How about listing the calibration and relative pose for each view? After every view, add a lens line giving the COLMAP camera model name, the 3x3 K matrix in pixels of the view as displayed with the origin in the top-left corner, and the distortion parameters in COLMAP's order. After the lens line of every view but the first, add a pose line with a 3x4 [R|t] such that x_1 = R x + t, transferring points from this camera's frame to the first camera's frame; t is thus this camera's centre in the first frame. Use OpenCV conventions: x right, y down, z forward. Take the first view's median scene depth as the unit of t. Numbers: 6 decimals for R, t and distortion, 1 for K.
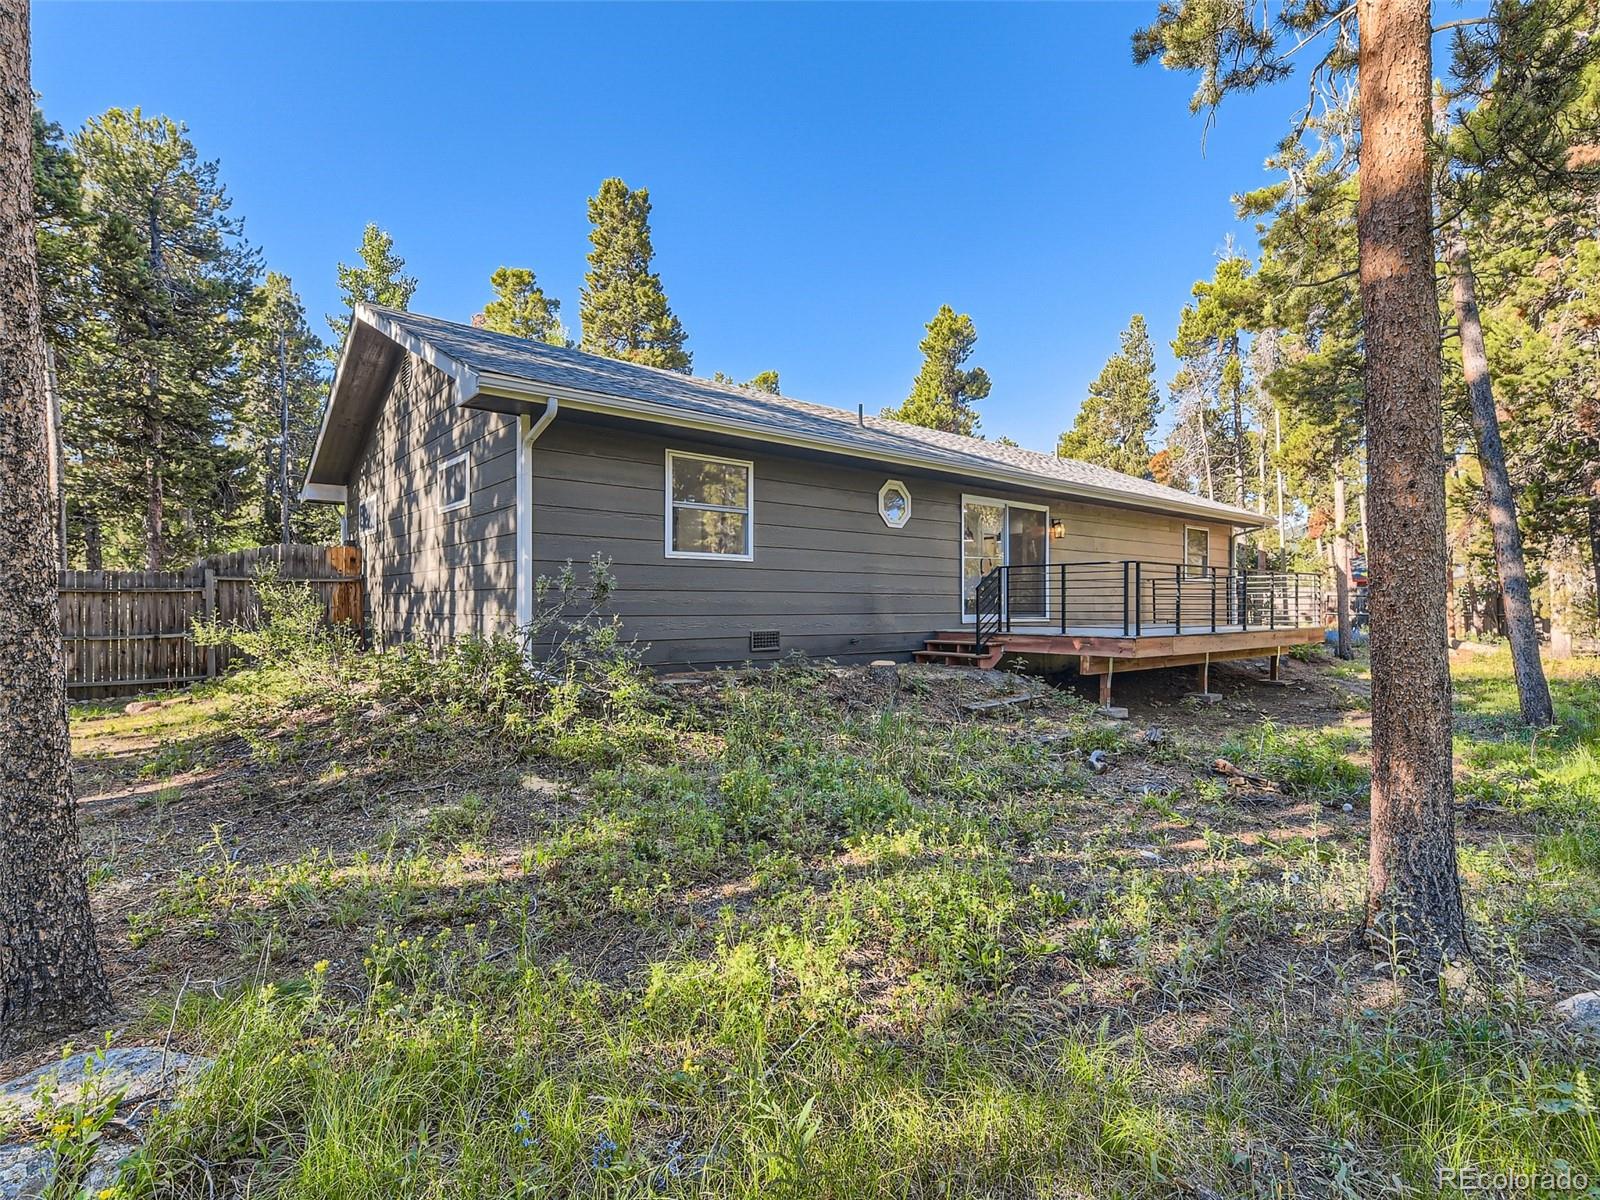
lens RADIAL K [[811.1, 0, 800.0], [0, 811.1, 600.0], [0, 0, 1]] dist [0.020055, -0.001294]
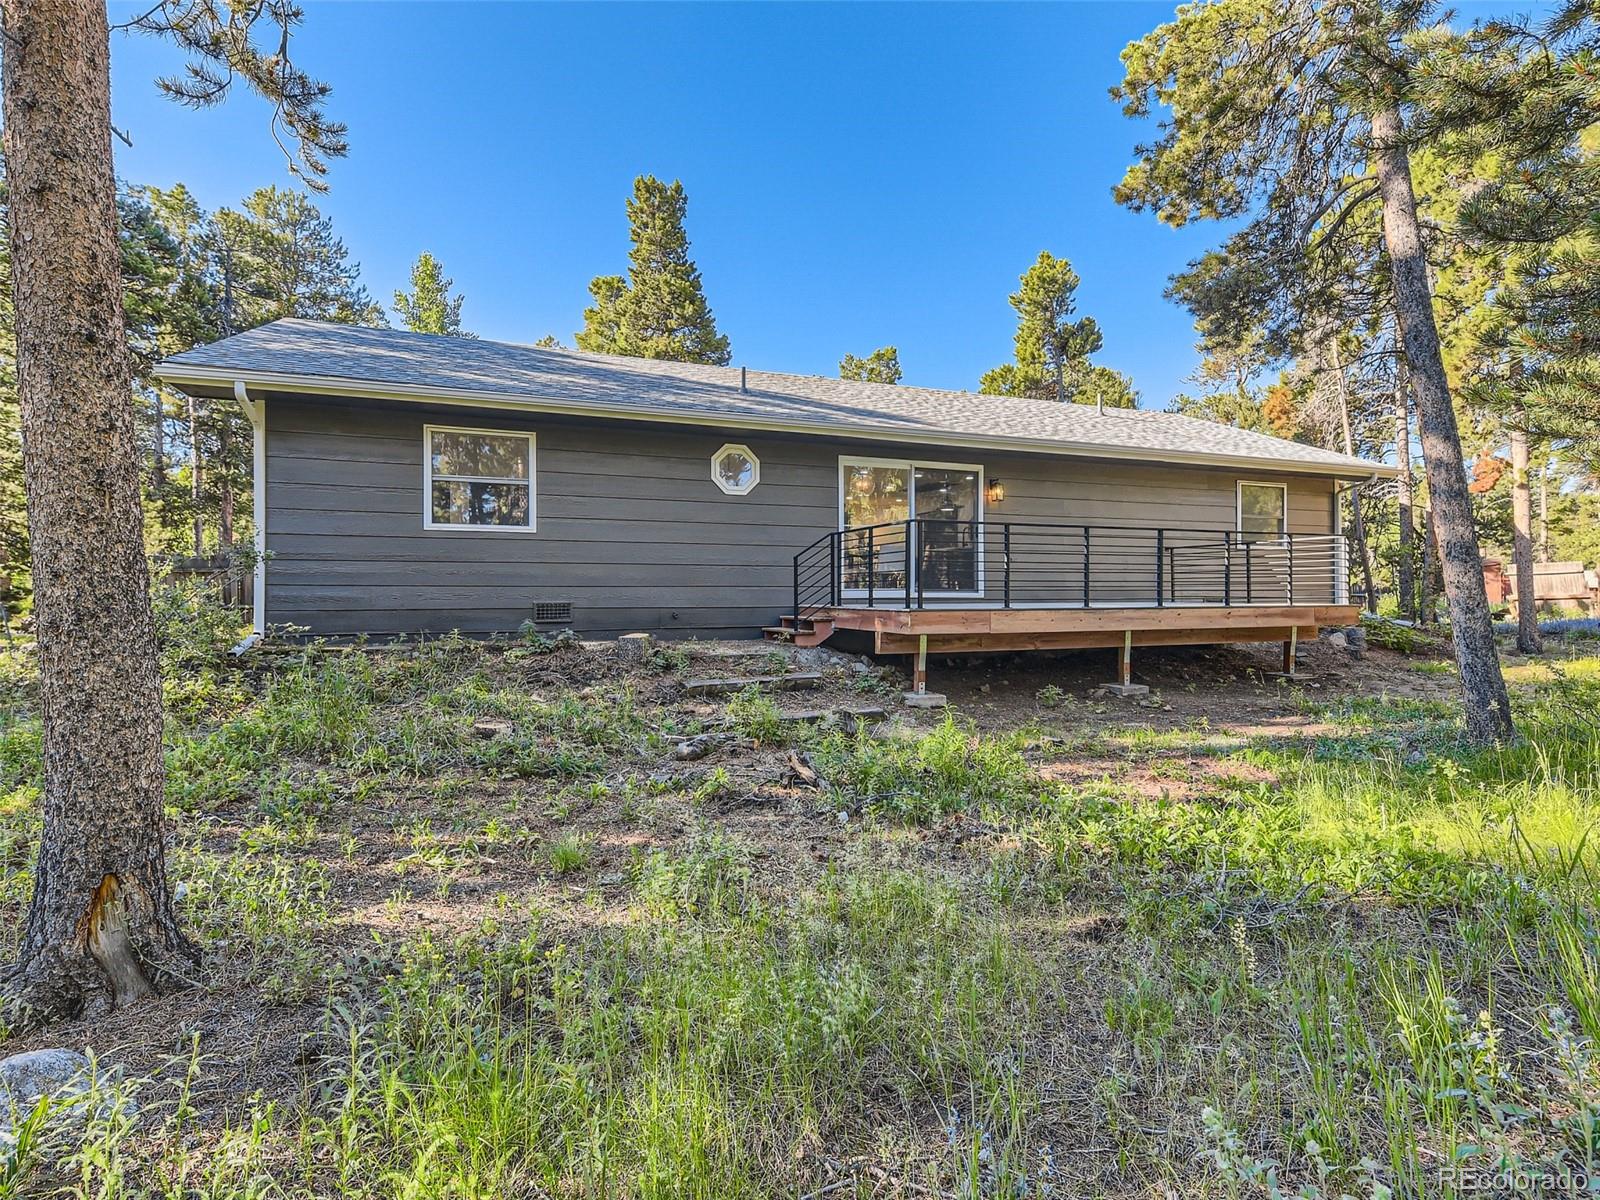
lens RADIAL K [[799.7, 0, 800.0], [0, 799.7, 600.0], [0, 0, 1]] dist [0.022257, -0.009989]
pose [[0.943169, 0.000003, -0.332314, 0.469318], [0.004489, 0.999909, 0.012750, 0.019807], [0.332283, -0.013518, 0.943083, 0.143194]]
